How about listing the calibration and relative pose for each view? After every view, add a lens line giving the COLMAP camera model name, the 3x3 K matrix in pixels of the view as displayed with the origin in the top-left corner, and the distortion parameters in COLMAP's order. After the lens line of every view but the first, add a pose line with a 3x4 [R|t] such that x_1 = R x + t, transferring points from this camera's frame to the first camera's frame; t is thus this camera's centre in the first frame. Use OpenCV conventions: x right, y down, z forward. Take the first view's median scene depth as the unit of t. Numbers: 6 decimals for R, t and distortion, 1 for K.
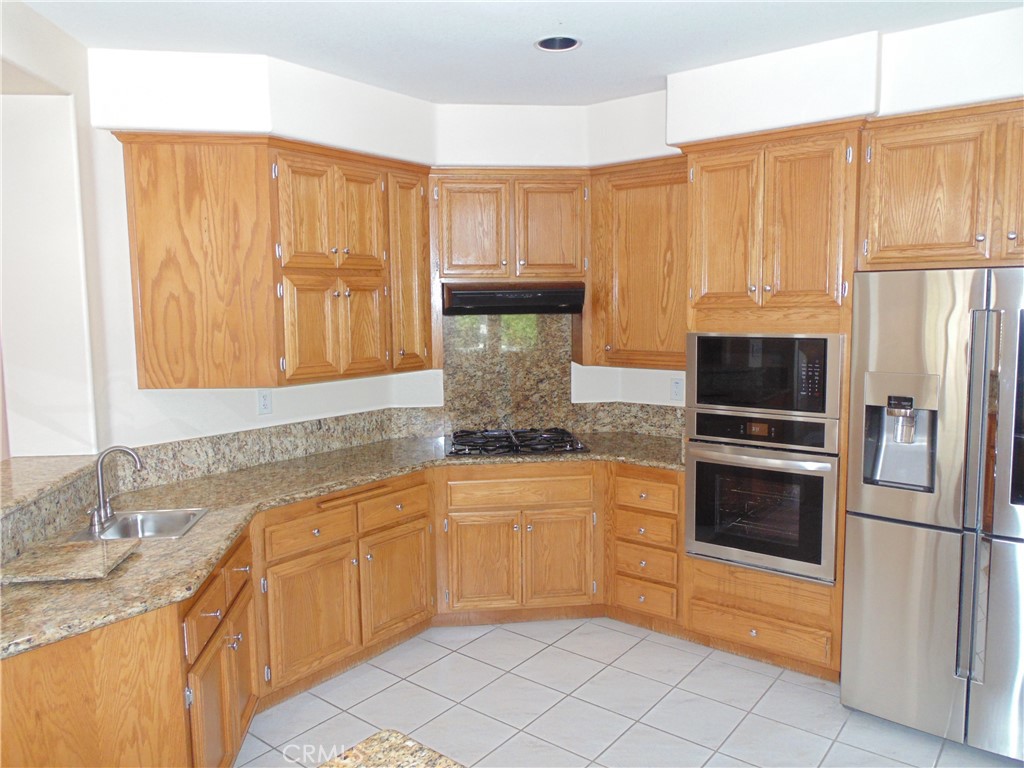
lens RADIAL K [[744.2, 0, 516.8], [0, 744.2, 379.0], [0, 0, 1]] dist [0.000250, 0.000568]
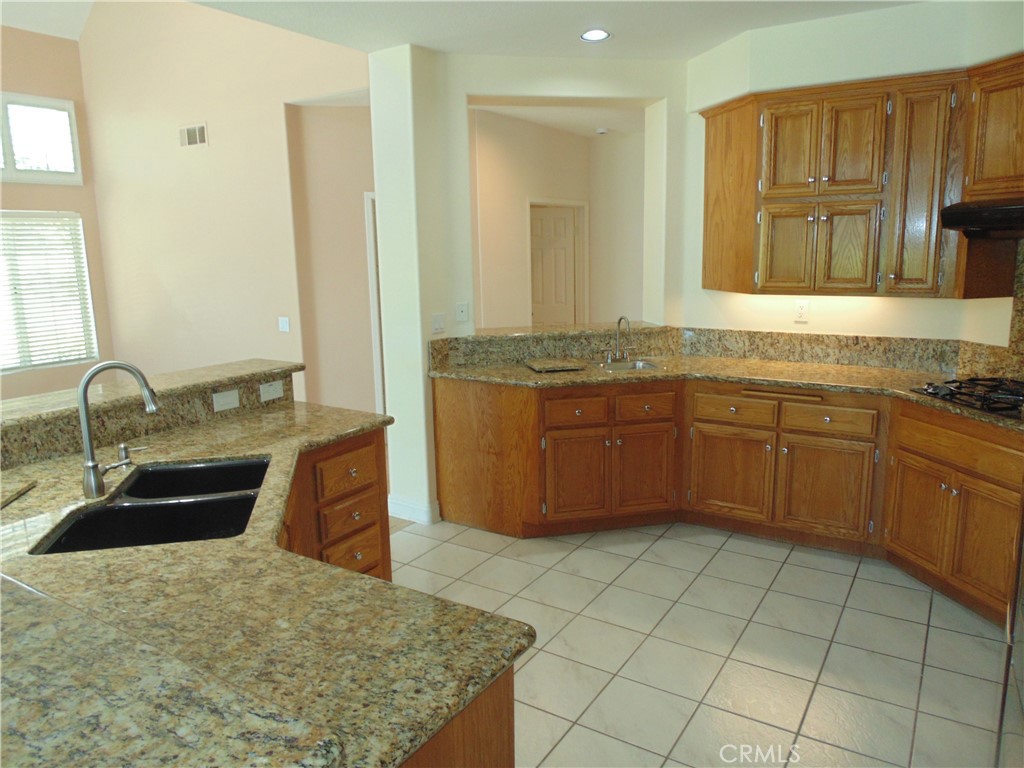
lens RADIAL K [[724.4, 0, 518.1], [0, 724.4, 380.6], [0, 0, 1]] dist [-0.017232, -0.001067]
pose [[0.101869, 0.191424, -0.976207, 0.796406], [-0.085336, 0.979376, 0.183141, -0.035010], [0.991131, 0.064649, 0.116103, 0.433144]]
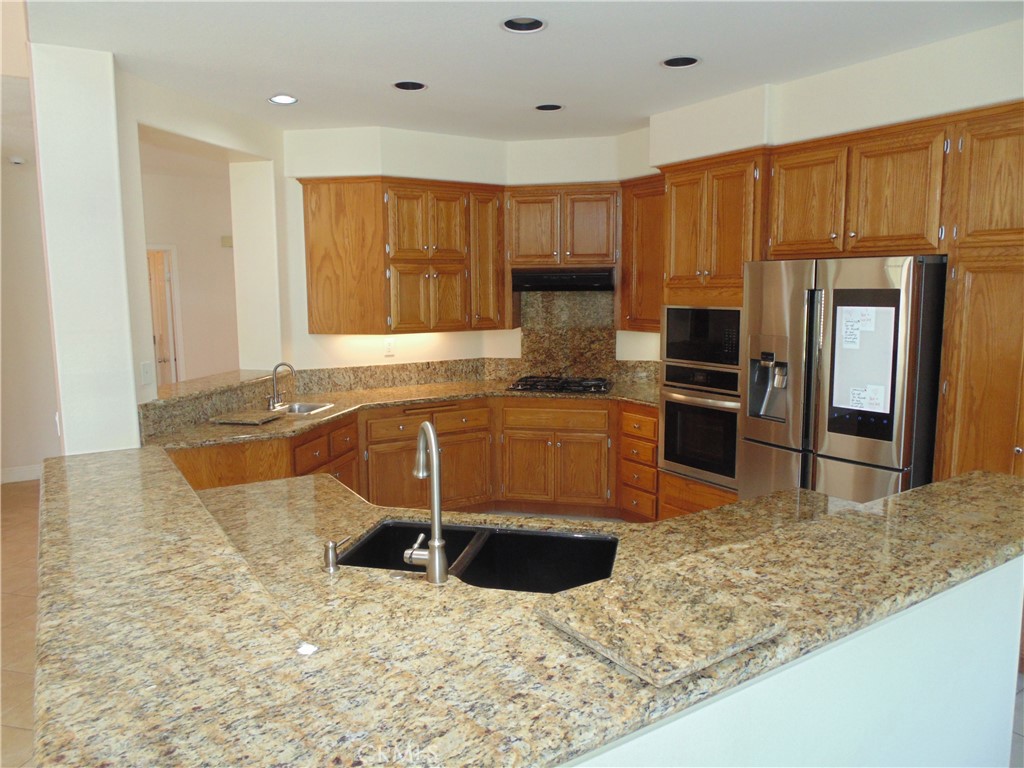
lens RADIAL K [[724.4, 0, 518.1], [0, 724.4, 380.6], [0, 0, 1]] dist [-0.017232, -0.001067]
pose [[0.945030, 0.049334, -0.323240, 0.404608], [-0.039445, 0.998534, 0.037078, 0.035092], [0.324596, -0.022289, 0.945590, -0.326651]]
